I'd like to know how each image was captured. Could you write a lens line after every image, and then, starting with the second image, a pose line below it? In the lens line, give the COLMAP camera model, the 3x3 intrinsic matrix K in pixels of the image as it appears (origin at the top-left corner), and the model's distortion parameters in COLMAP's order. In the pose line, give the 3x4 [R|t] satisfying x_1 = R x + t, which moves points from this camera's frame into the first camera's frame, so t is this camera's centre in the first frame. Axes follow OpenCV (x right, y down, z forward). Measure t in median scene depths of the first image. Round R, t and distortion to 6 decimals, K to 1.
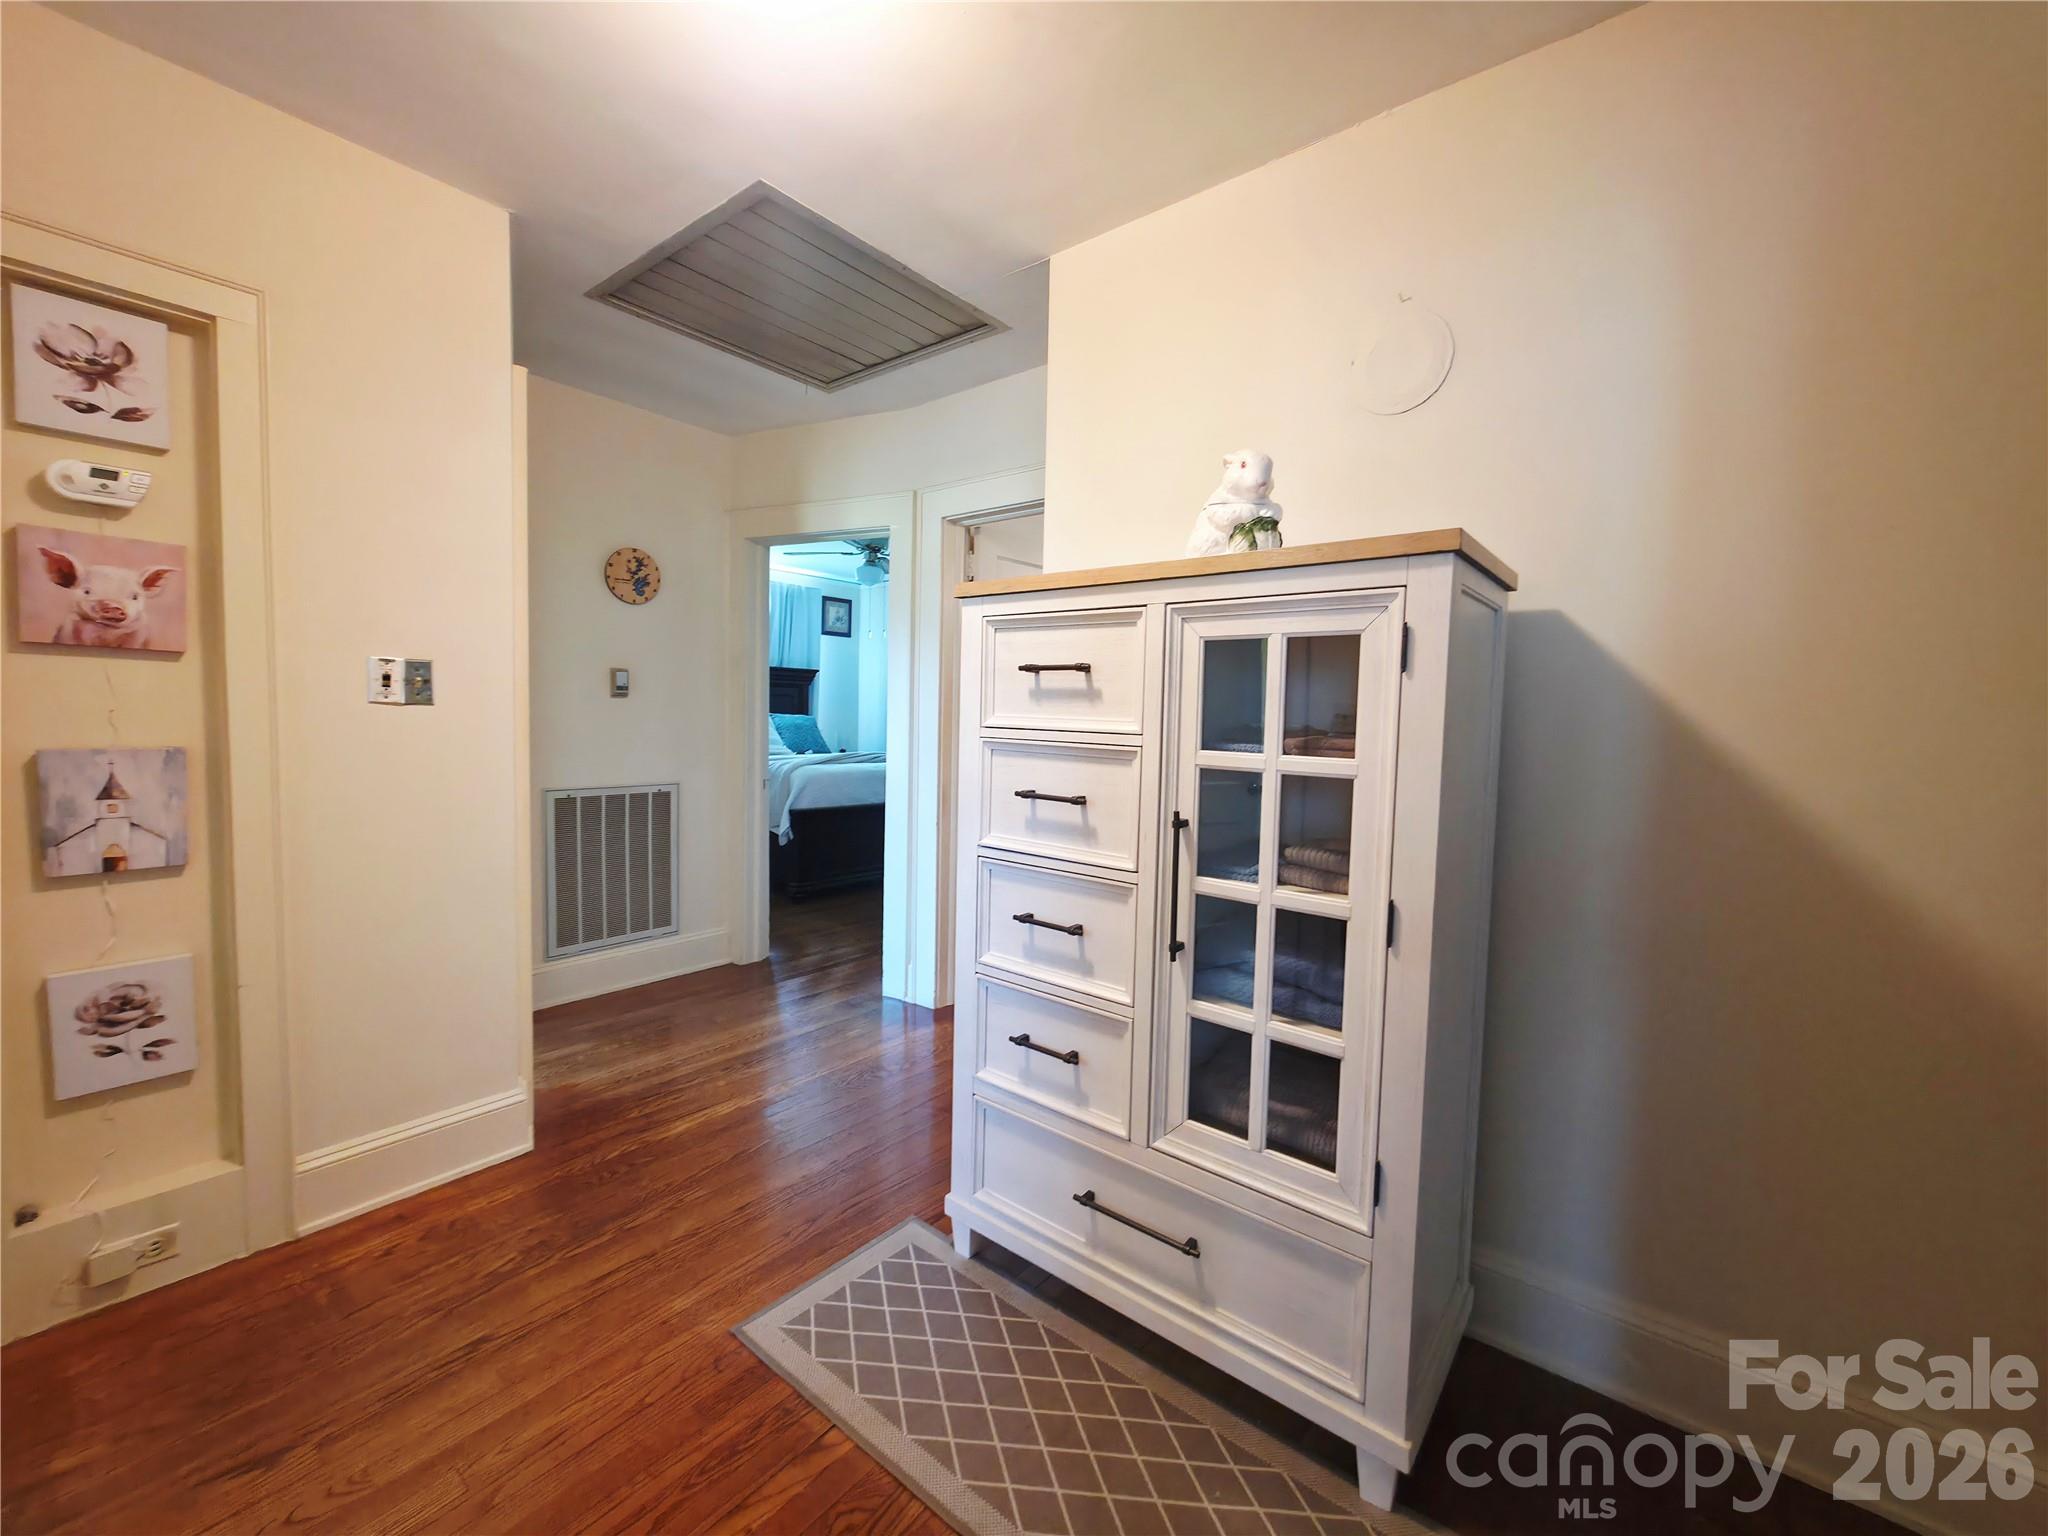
lens RADIAL K [[824.0, 0, 1023.4], [0, 824.0, 762.6], [0, 0, 1]] dist [0.000460, -0.000478]
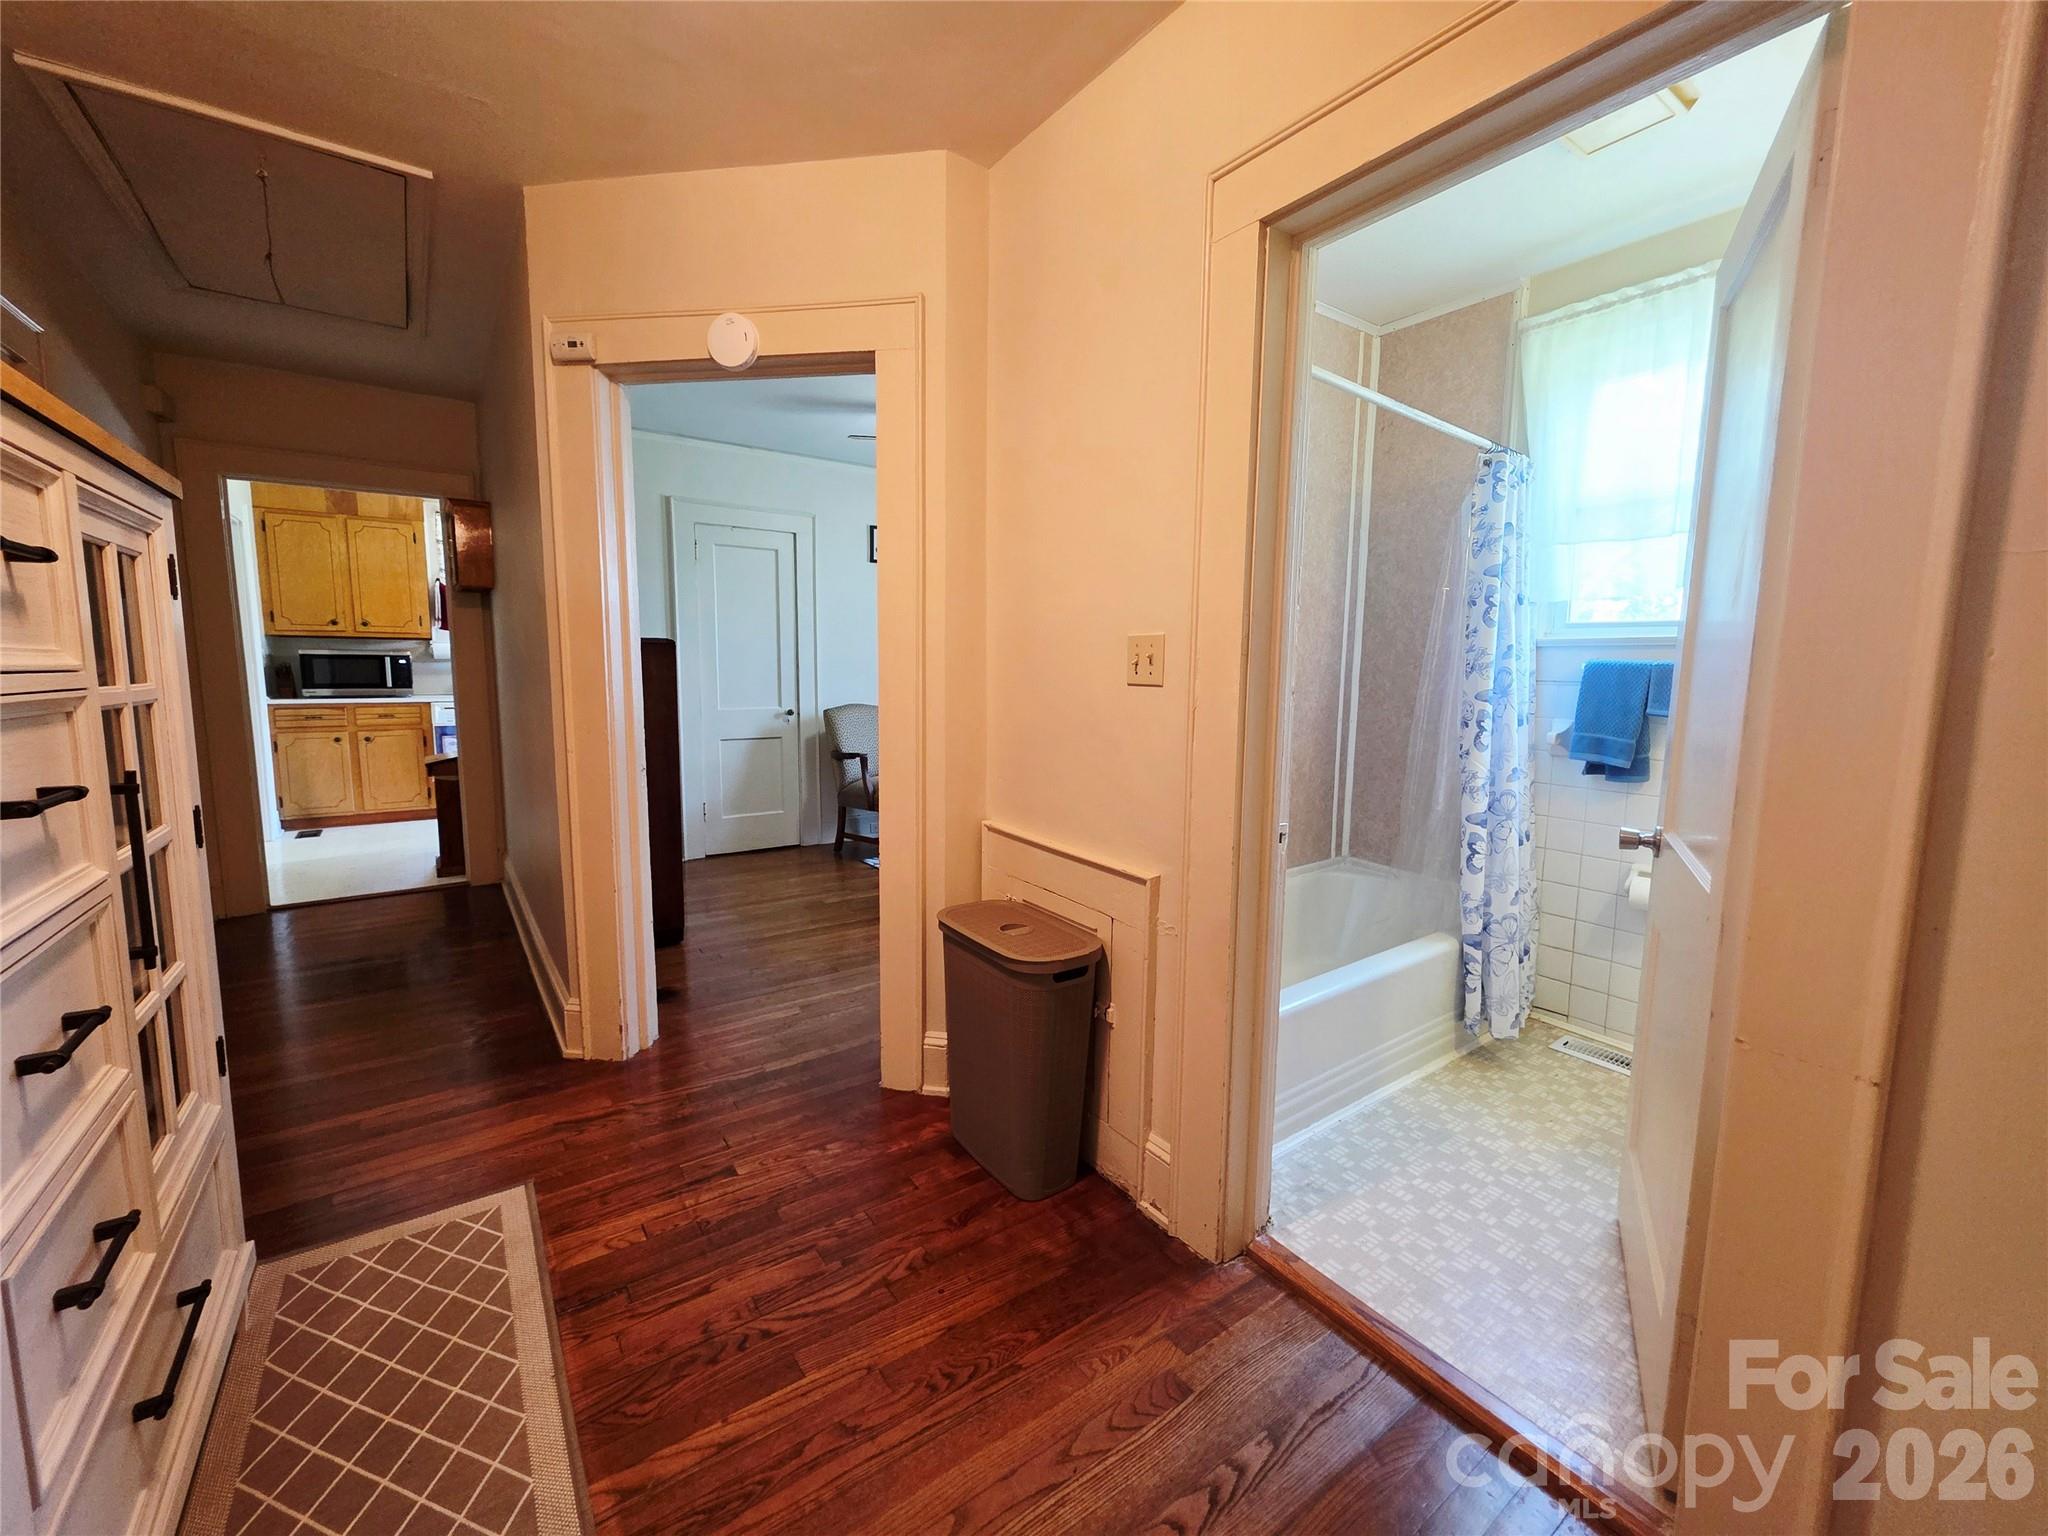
lens RADIAL K [[824.0, 0, 1015.8], [0, 824.0, 777.3], [0, 0, 1]] dist [0.000460, -0.000478]
pose [[-0.962085, -0.077693, 0.261450, -0.311728], [-0.026993, 0.980988, 0.192184, -0.040162], [-0.271411, 0.177840, -0.945891, 0.600098]]
